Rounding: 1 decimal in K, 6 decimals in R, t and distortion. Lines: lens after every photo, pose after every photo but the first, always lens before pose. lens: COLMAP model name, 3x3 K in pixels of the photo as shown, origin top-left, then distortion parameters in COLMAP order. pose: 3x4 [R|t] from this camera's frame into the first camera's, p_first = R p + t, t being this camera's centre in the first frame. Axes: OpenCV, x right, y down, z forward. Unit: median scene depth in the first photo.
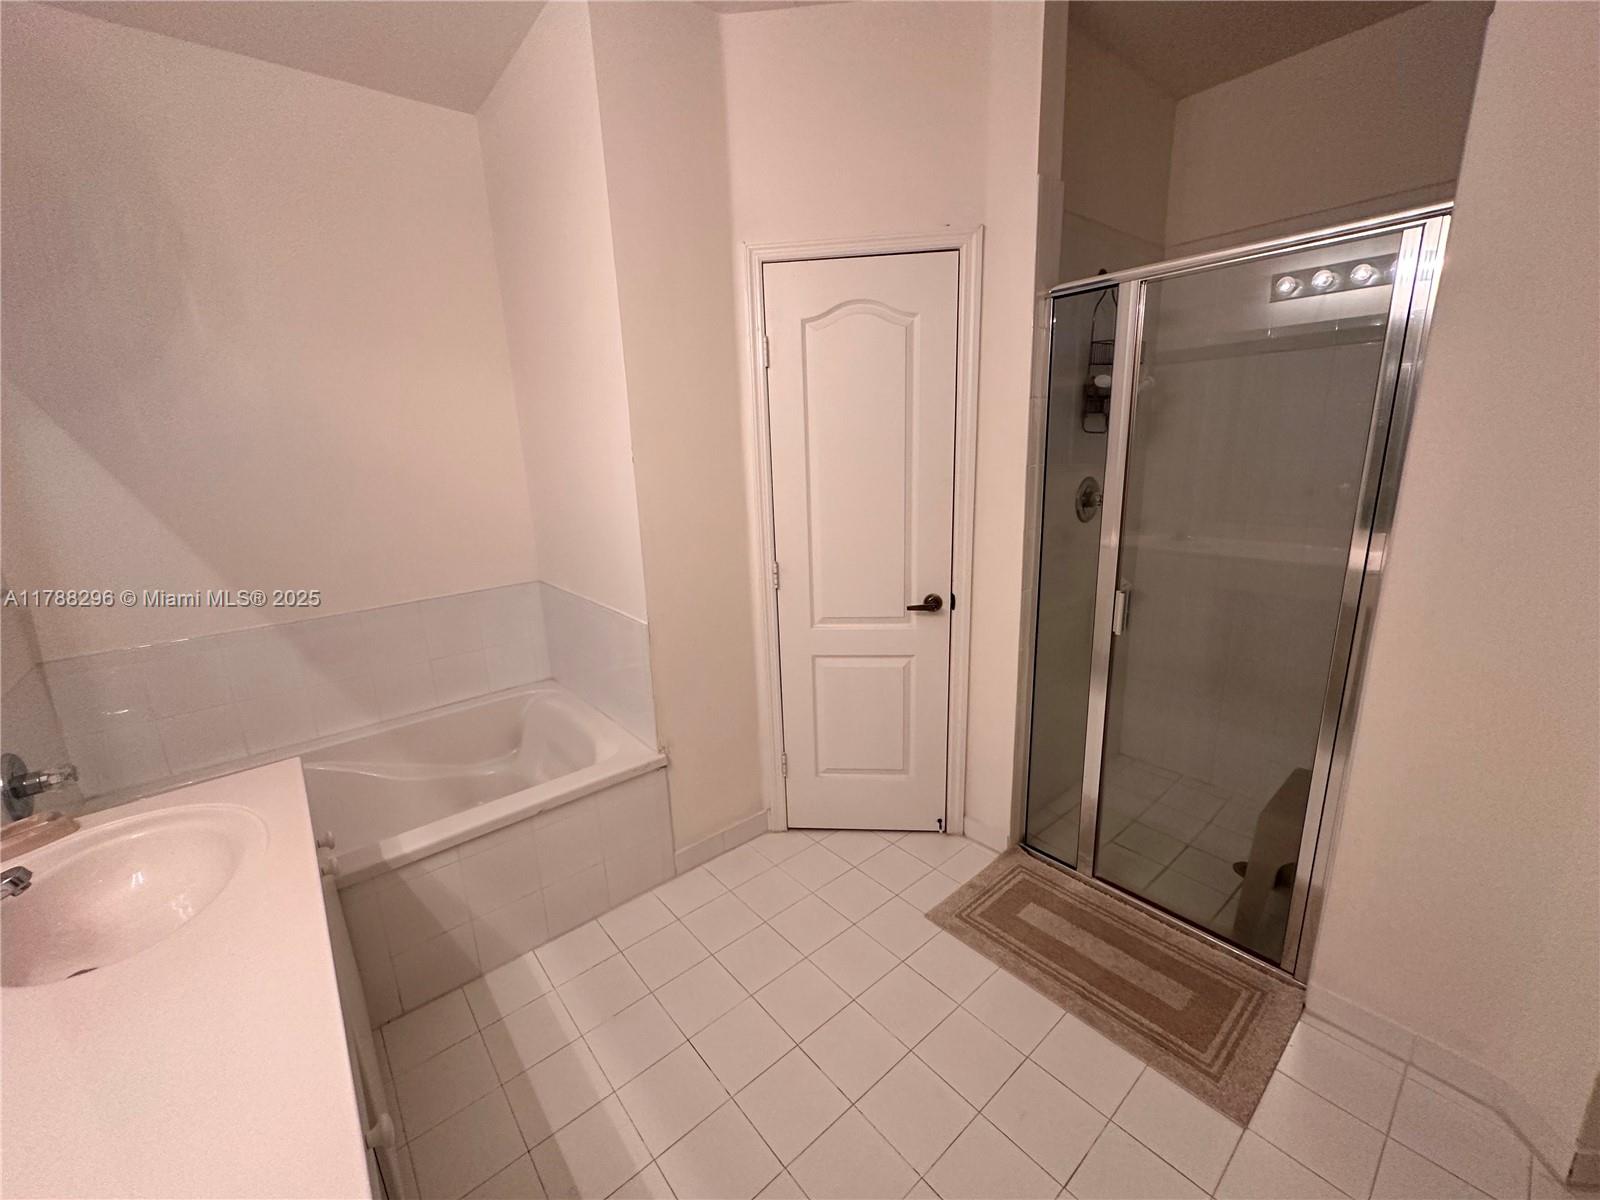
lens RADIAL K [[637.4, 0, 792.7], [0, 637.4, 604.0], [0, 0, 1]] dist [-0.002792, 0.000409]
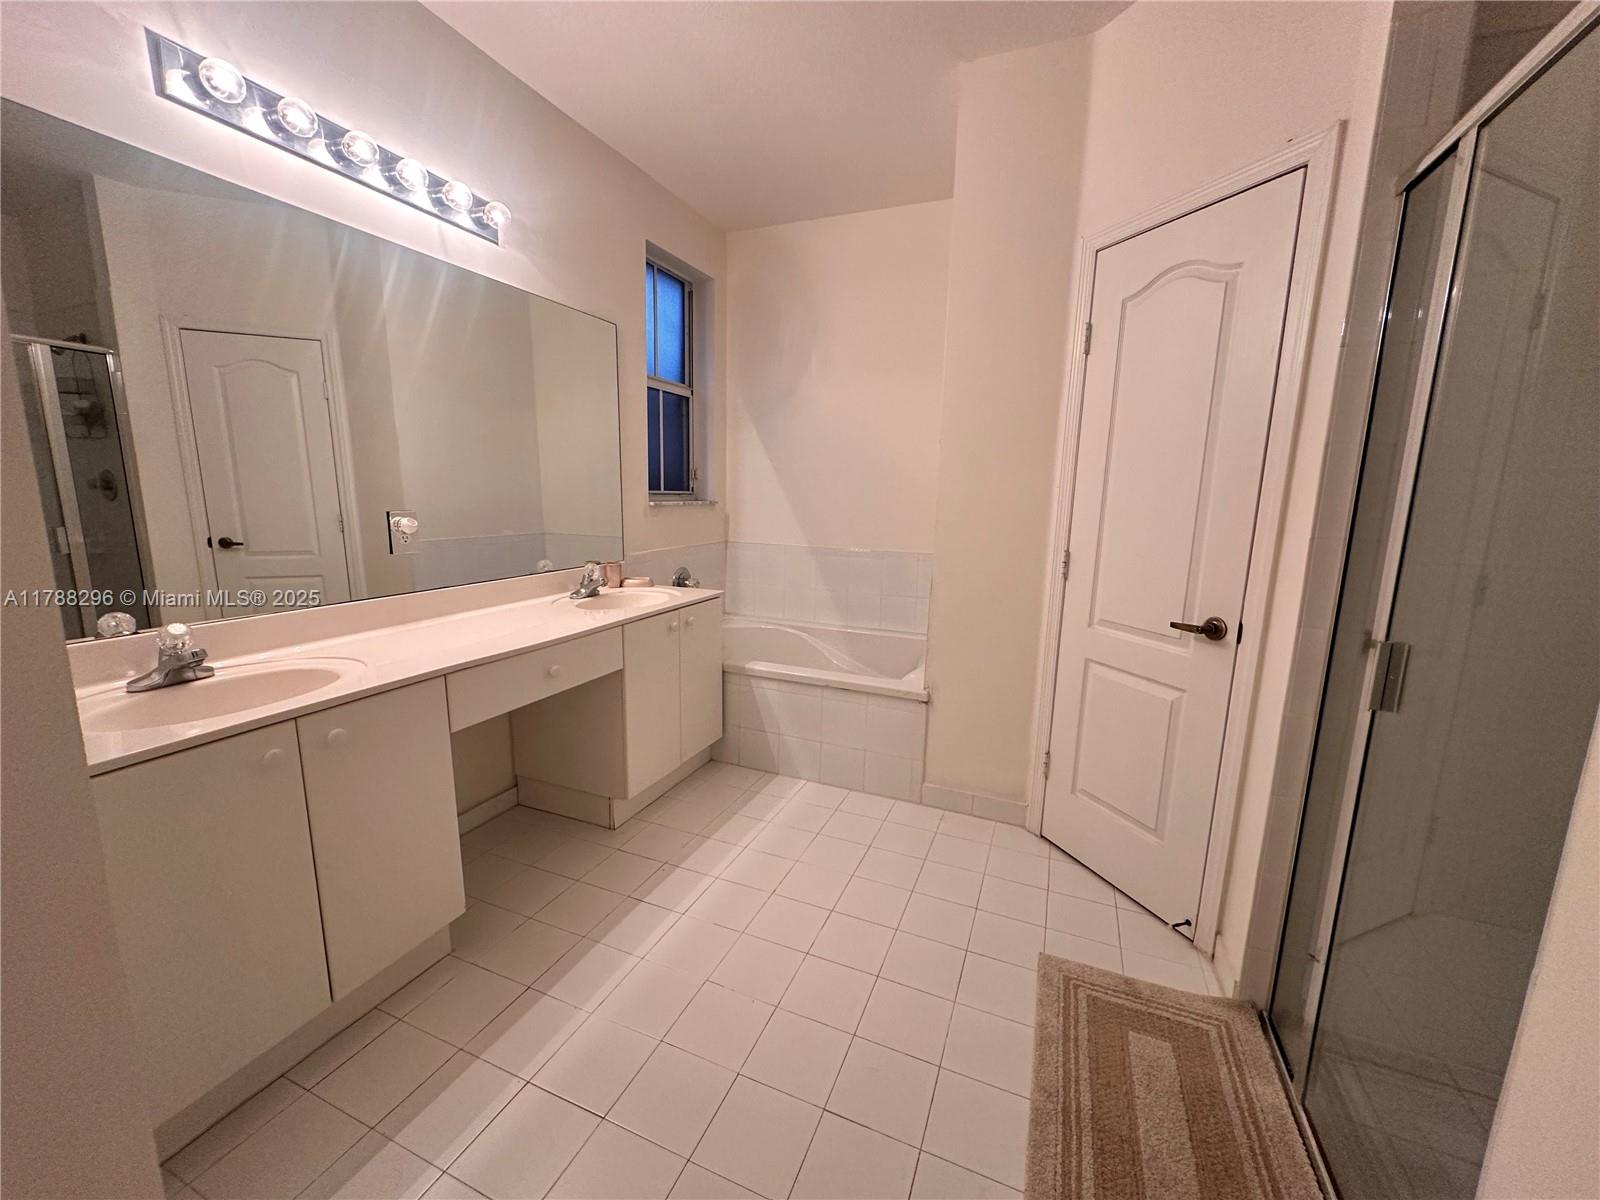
lens RADIAL K [[637.4, 0, 788.9], [0, 637.4, 598.7], [0, 0, 1]] dist [-0.002792, 0.000409]
pose [[0.448554, 0.204398, -0.870070, 0.671937], [-0.260412, 0.961148, 0.091541, 0.028145], [0.854976, 0.185516, 0.484354, 0.176718]]
